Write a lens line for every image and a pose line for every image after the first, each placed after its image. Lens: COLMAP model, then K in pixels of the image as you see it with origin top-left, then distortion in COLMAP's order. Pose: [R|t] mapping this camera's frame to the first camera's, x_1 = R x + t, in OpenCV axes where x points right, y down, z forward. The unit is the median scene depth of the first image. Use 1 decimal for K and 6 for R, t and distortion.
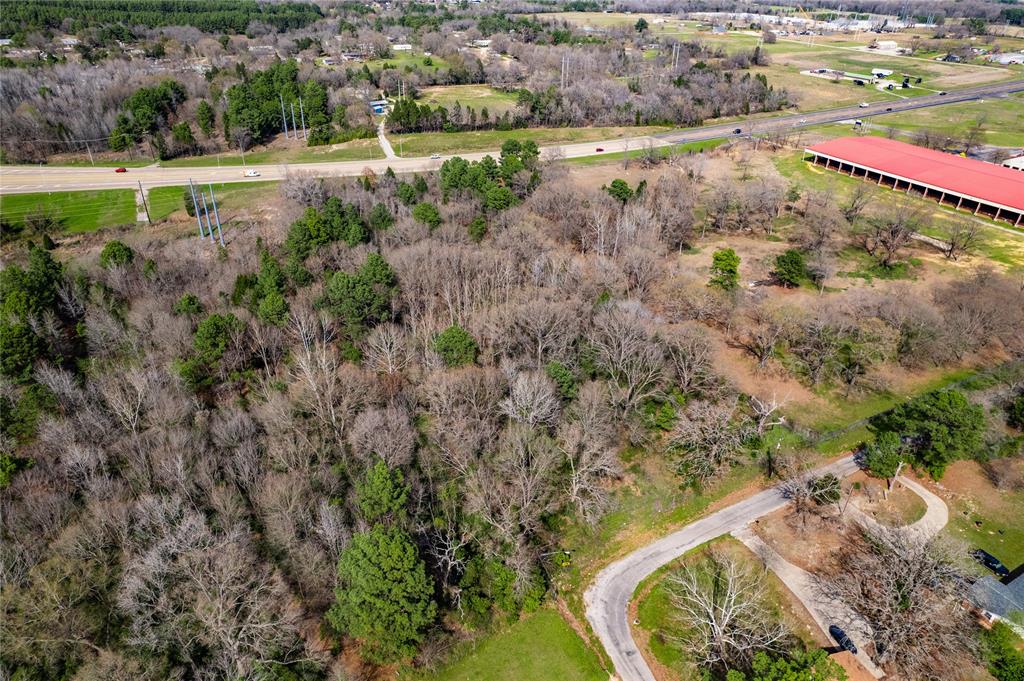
lens RADIAL K [[653.2, 0, 513.1], [0, 653.2, 355.7], [0, 0, 1]] dist [-0.083442, 0.070631]
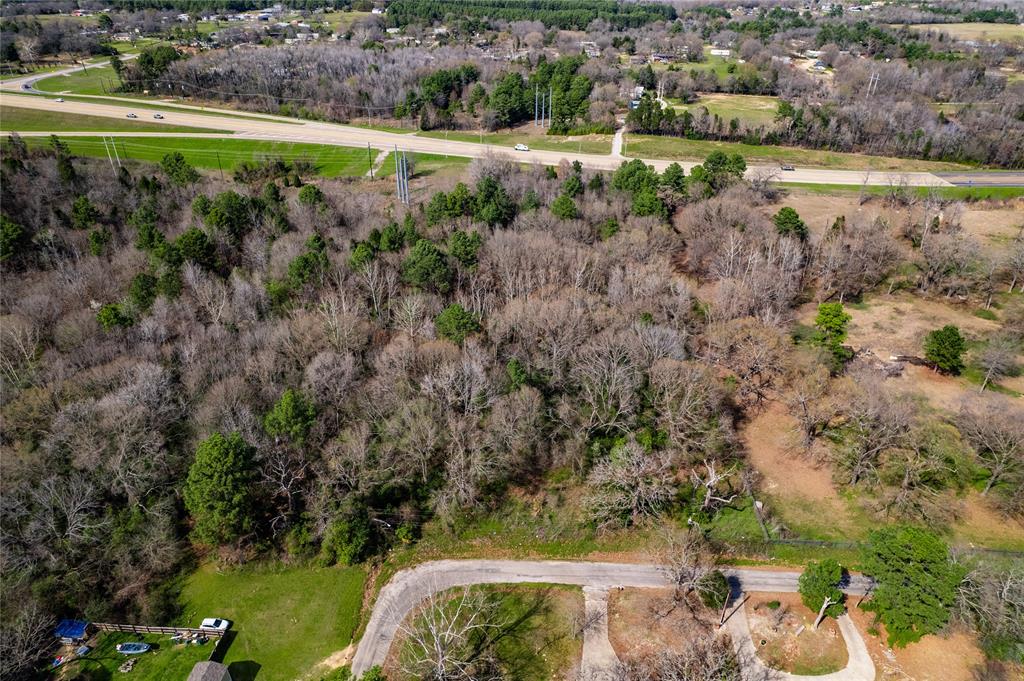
lens RADIAL K [[653.2, 0, 513.1], [0, 653.2, 355.7], [0, 0, 1]] dist [-0.083442, 0.070631]
pose [[0.856211, 0.261240, -0.445708, 0.200762], [-0.263476, 0.962906, 0.058239, -0.021348], [0.444390, 0.067568, 0.893282, 0.046512]]
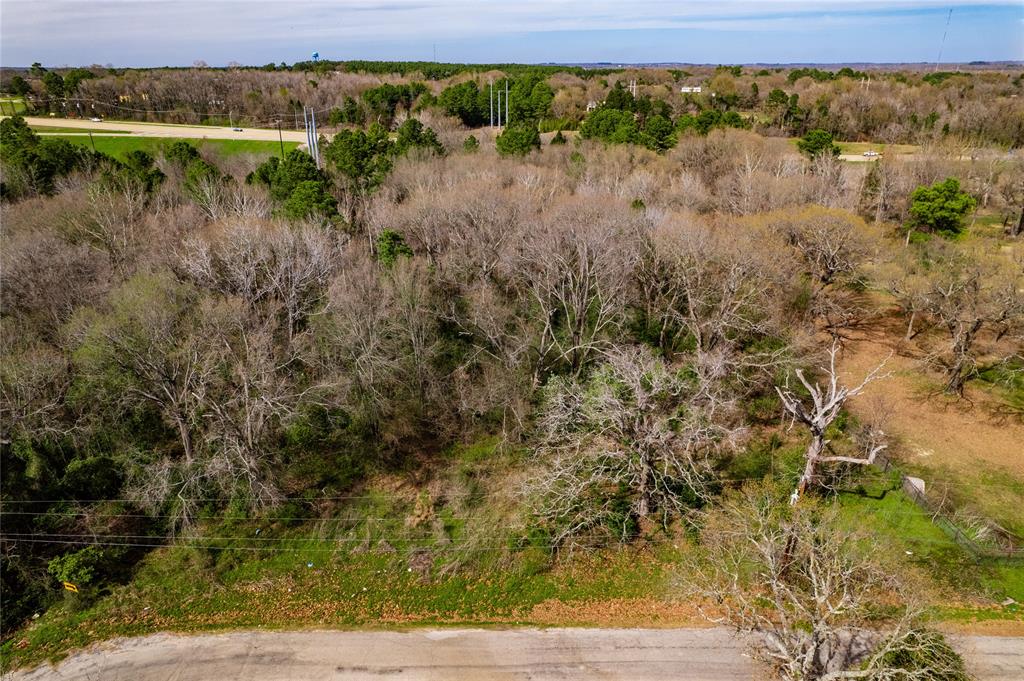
lens RADIAL K [[653.2, 0, 513.1], [0, 653.2, 355.7], [0, 0, 1]] dist [-0.083442, 0.070631]
pose [[0.875753, 0.177798, -0.448825, 0.157601], [-0.237151, 0.968241, -0.079172, 0.048656], [0.420494, 0.175775, 0.890105, 0.243099]]
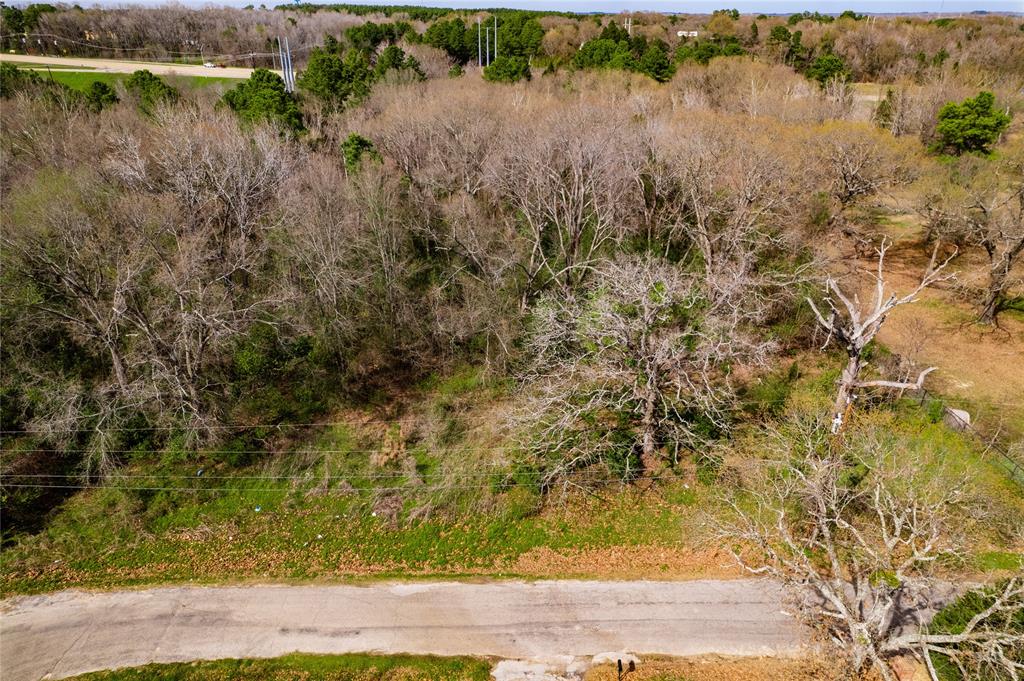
lens RADIAL K [[653.2, 0, 513.1], [0, 653.2, 355.7], [0, 0, 1]] dist [-0.083442, 0.070631]
pose [[0.882268, 0.205316, -0.423614, 0.150315], [-0.235276, 0.971742, -0.019031, 0.055782], [0.407736, 0.116457, 0.905643, 0.265920]]
